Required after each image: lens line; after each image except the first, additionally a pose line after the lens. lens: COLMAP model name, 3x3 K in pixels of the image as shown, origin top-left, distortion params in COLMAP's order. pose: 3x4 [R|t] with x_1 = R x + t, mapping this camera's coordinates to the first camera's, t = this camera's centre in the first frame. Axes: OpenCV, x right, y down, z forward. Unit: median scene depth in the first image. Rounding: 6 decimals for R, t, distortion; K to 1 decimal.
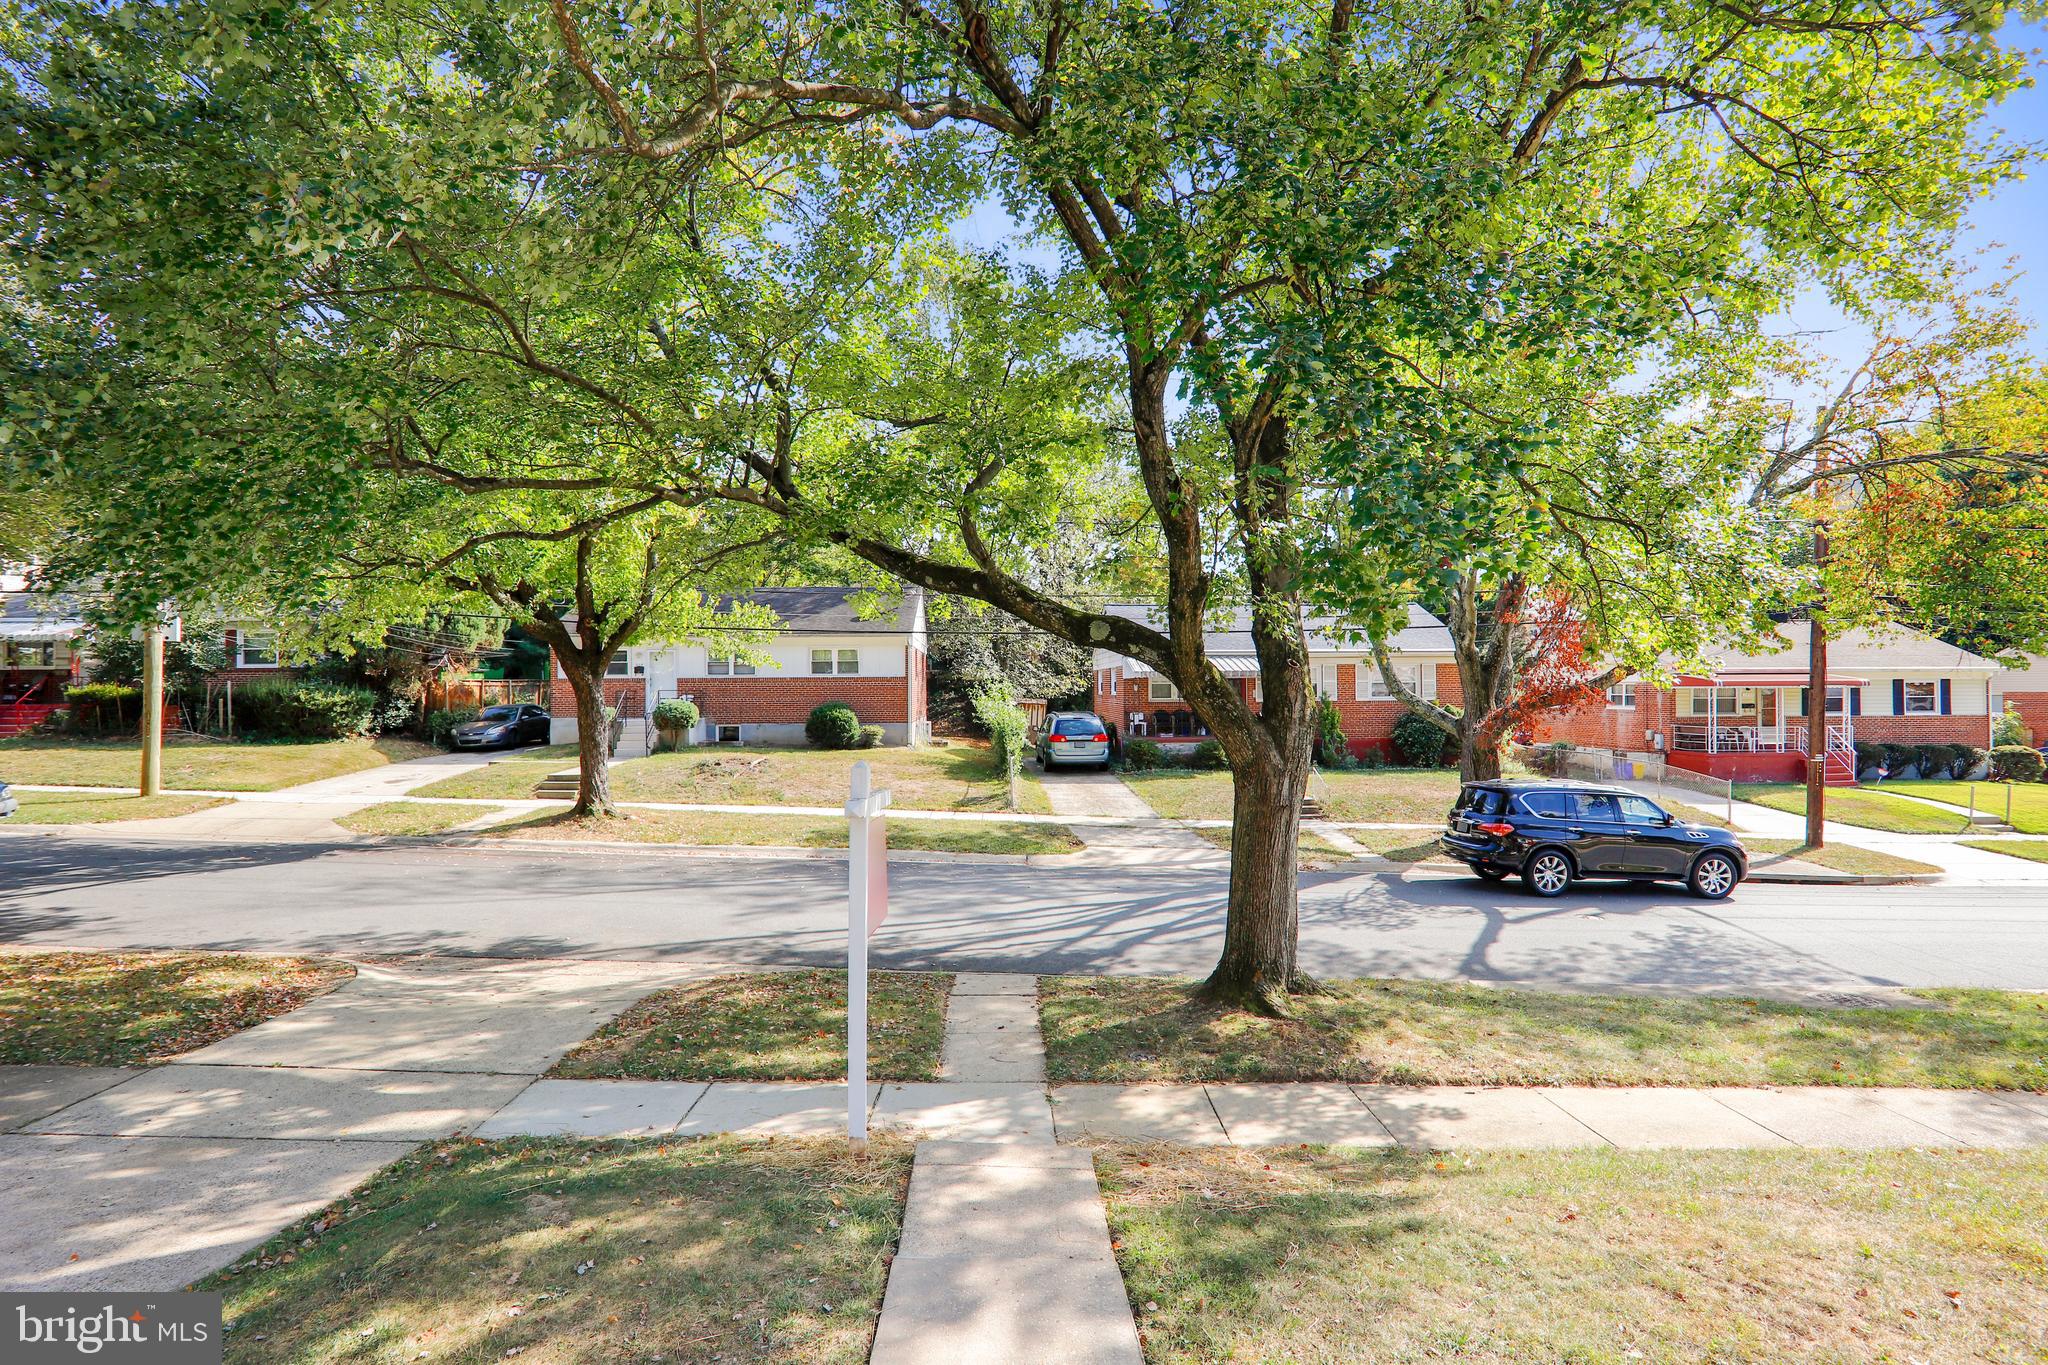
lens RADIAL K [[1002.8, 0, 1021.2], [0, 1002.8, 699.3], [0, 0, 1]] dist [-0.000055, -0.000201]
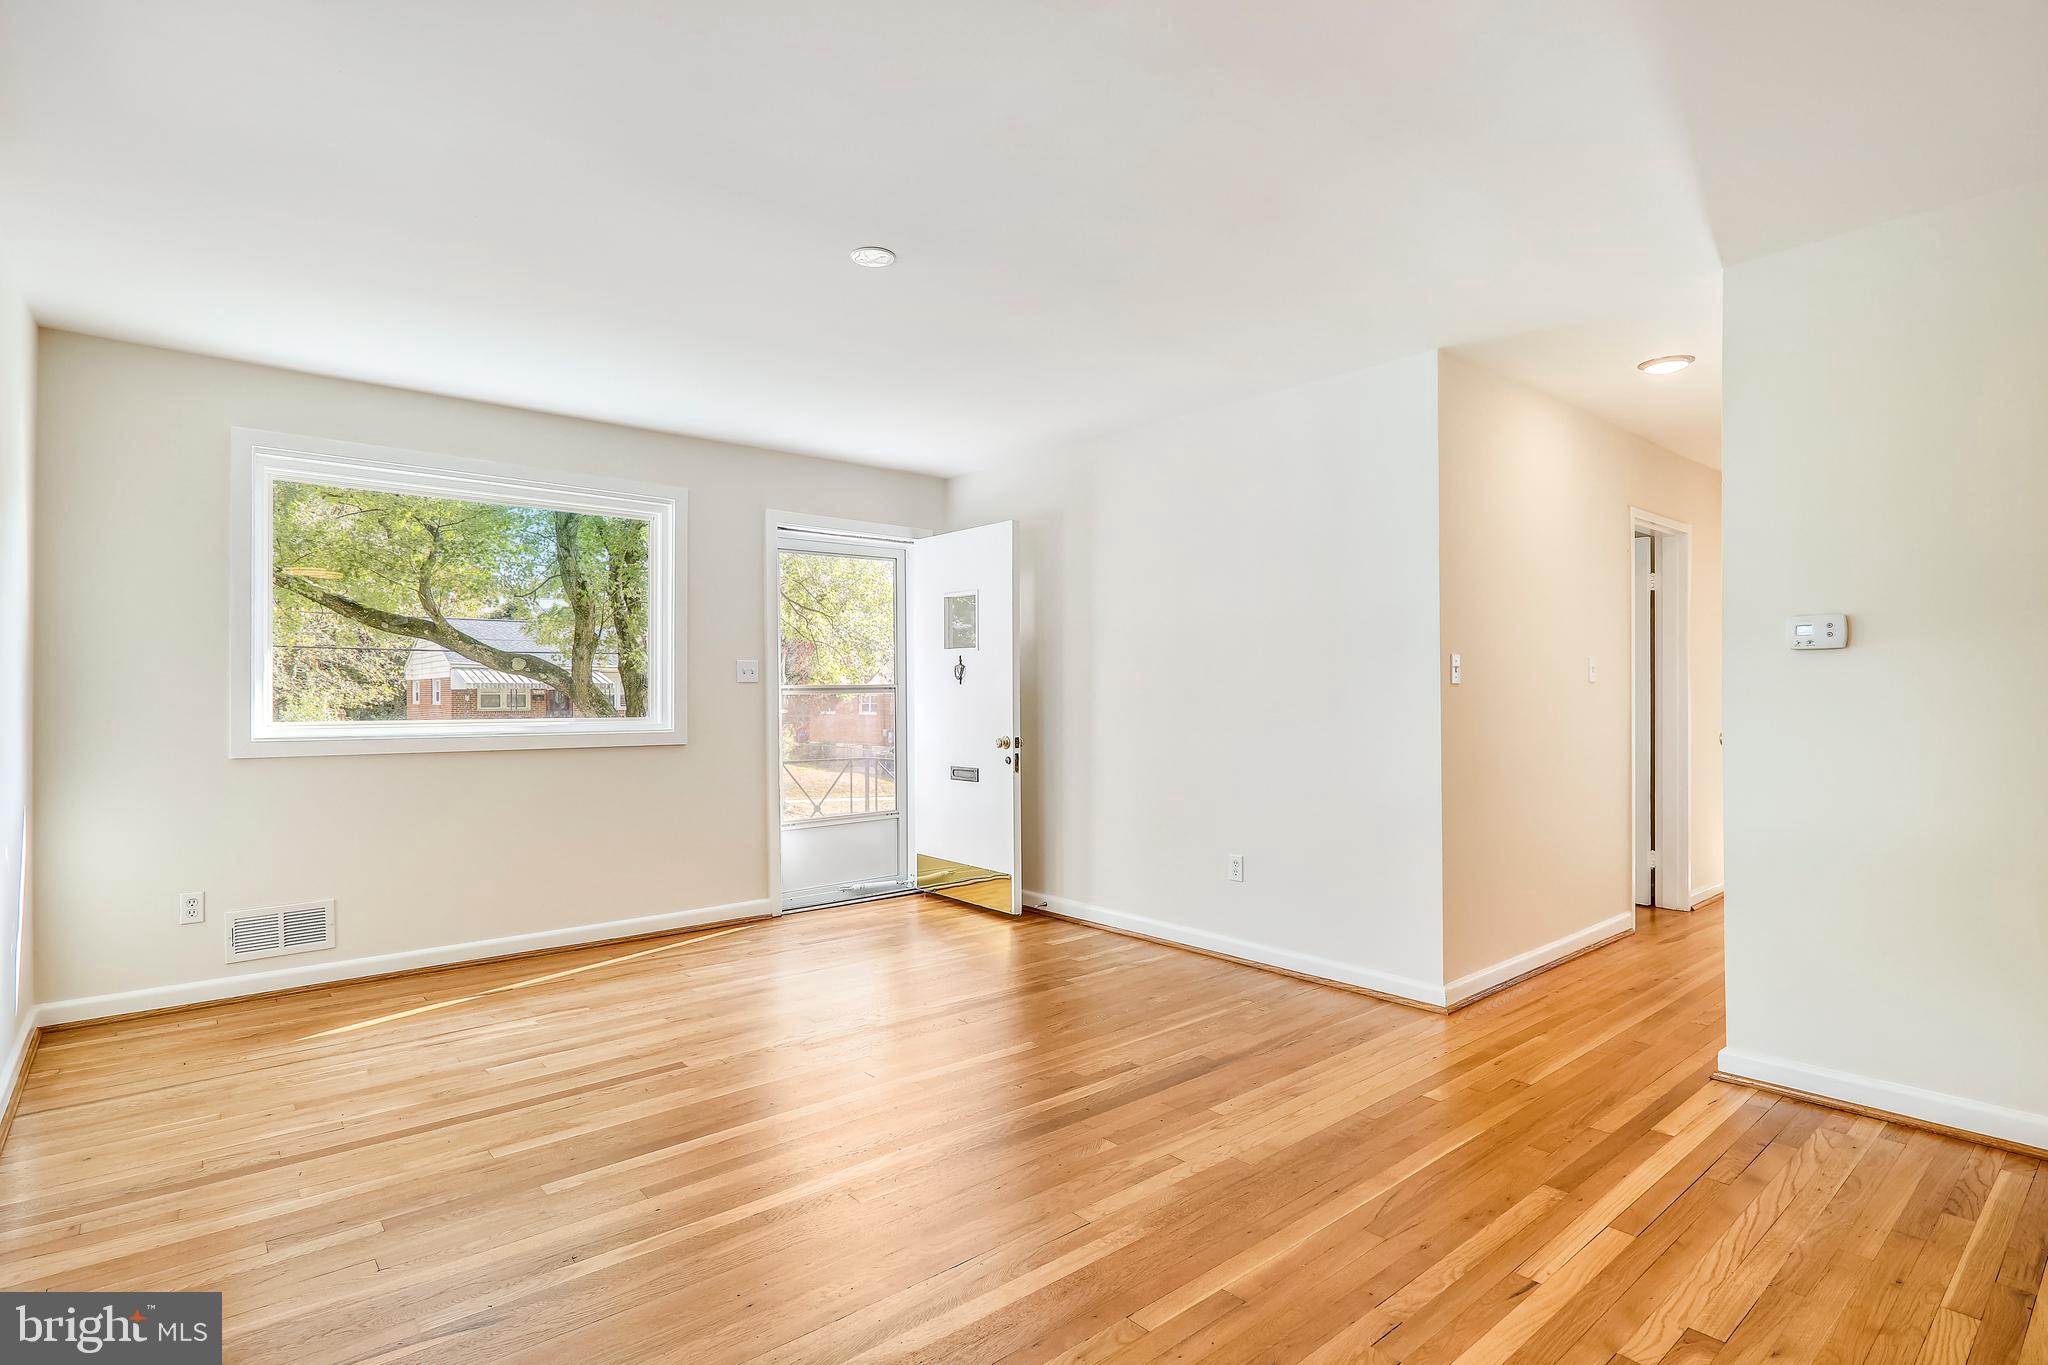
lens RADIAL K [[1010.9, 0, 1015.9], [0, 1010.9, 686.9], [0, 0, 1]] dist [-0.003840, -0.000785]
pose [[0.786406, 0.008011, 0.617657, -0.218591], [0.004571, 0.999813, -0.018788, 0.000123], [-0.617692, 0.017599, 0.786223, -0.547384]]
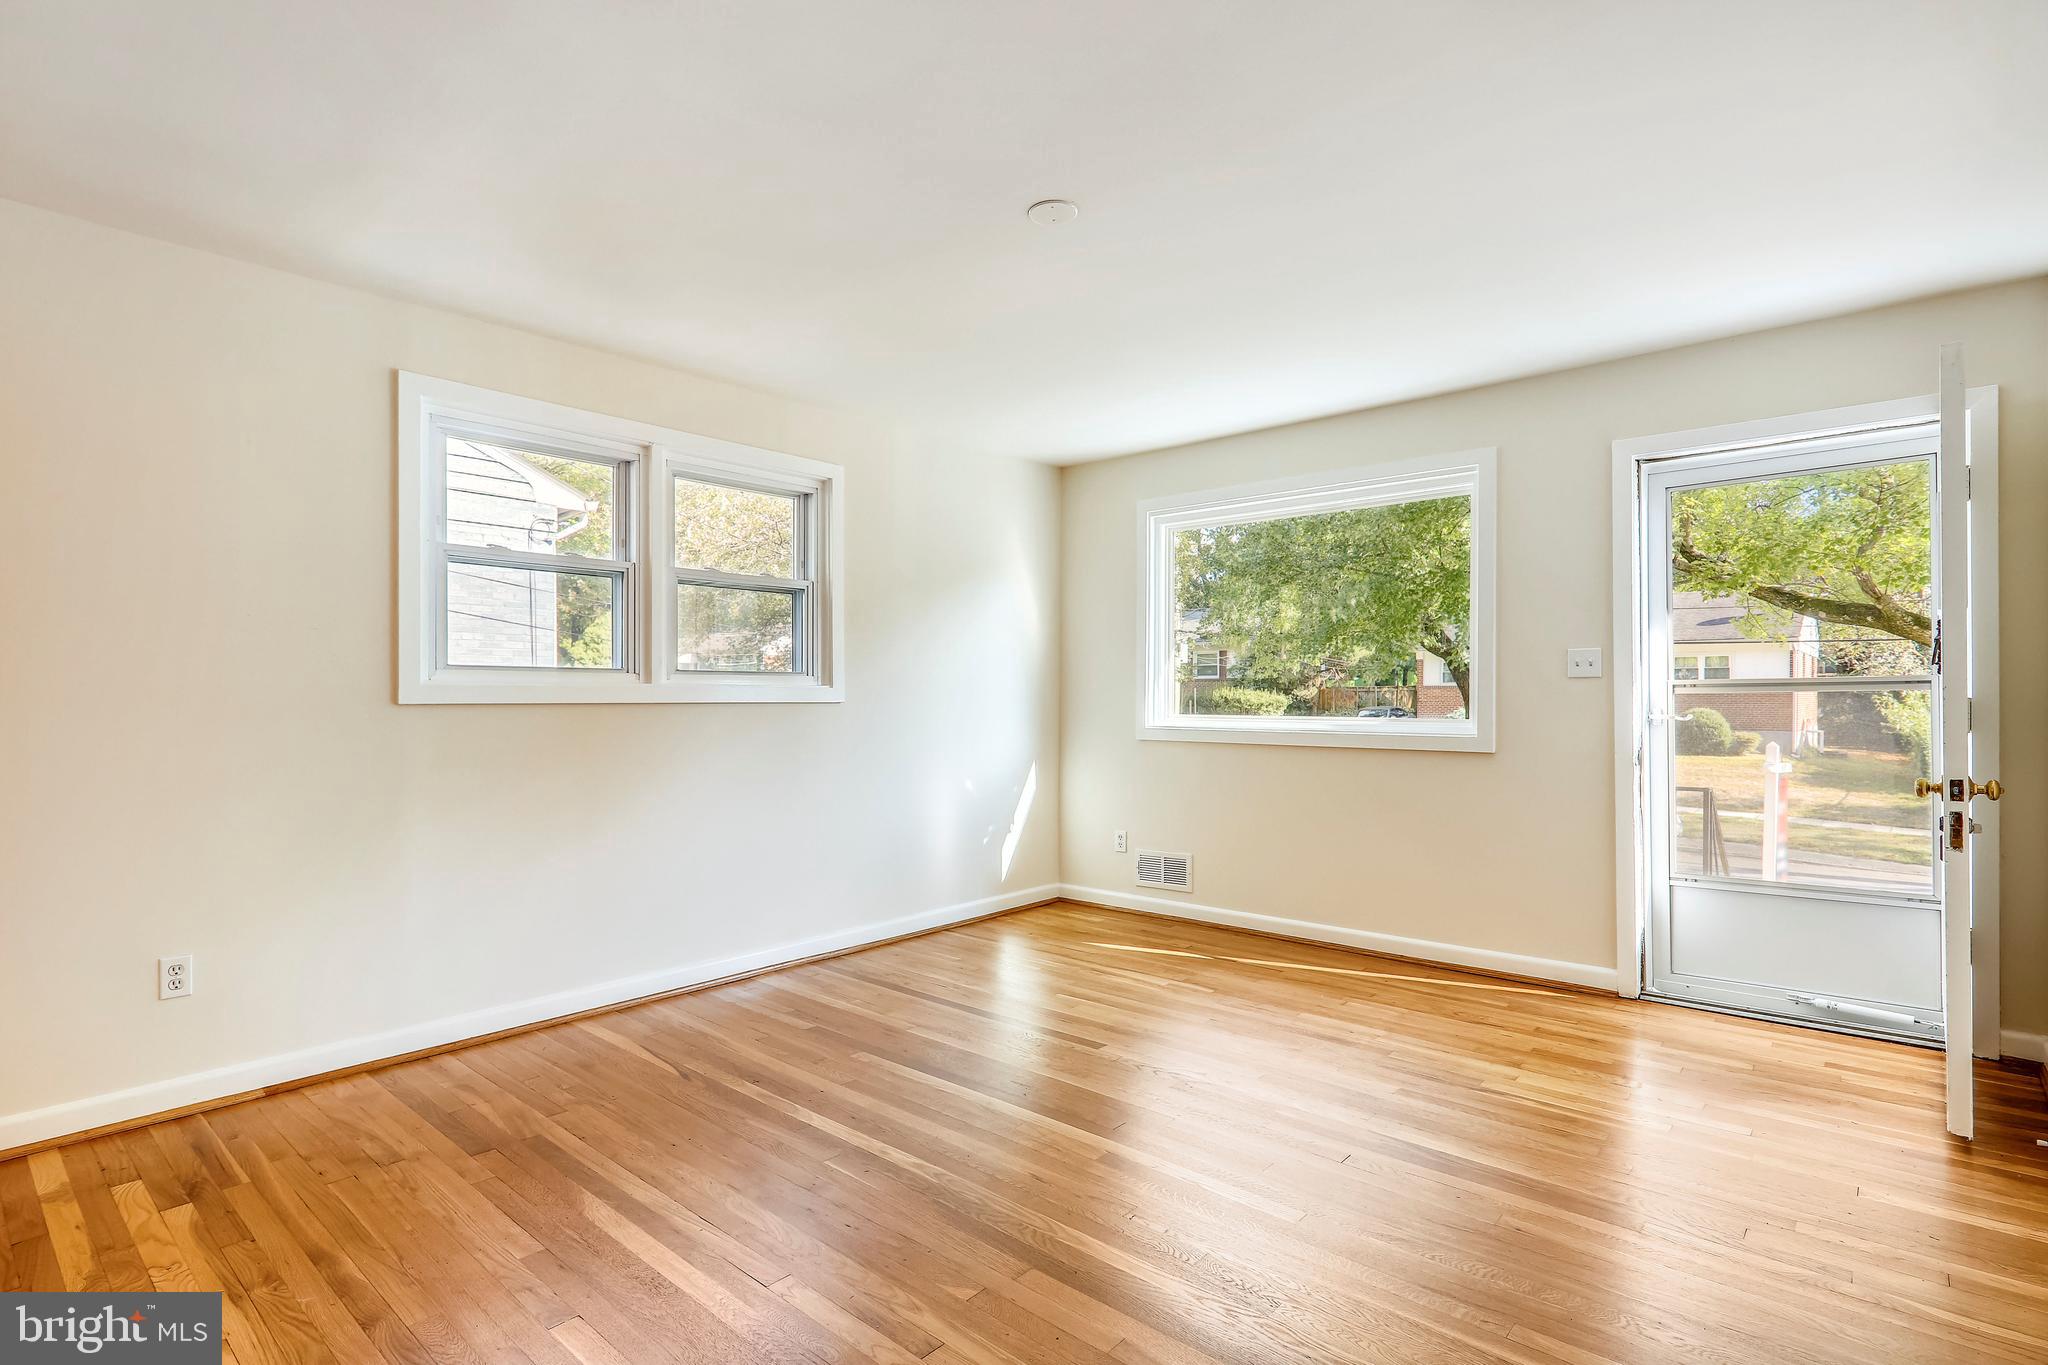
lens RADIAL K [[1002.8, 0, 1021.2], [0, 1002.8, 699.3], [0, 0, 1]] dist [-0.000055, -0.000201]
pose [[0.723572, 0.006796, -0.690216, 0.041278], [-0.008819, 0.999961, 0.000600, -0.001847], [0.690193, 0.005653, 0.723603, -0.500994]]
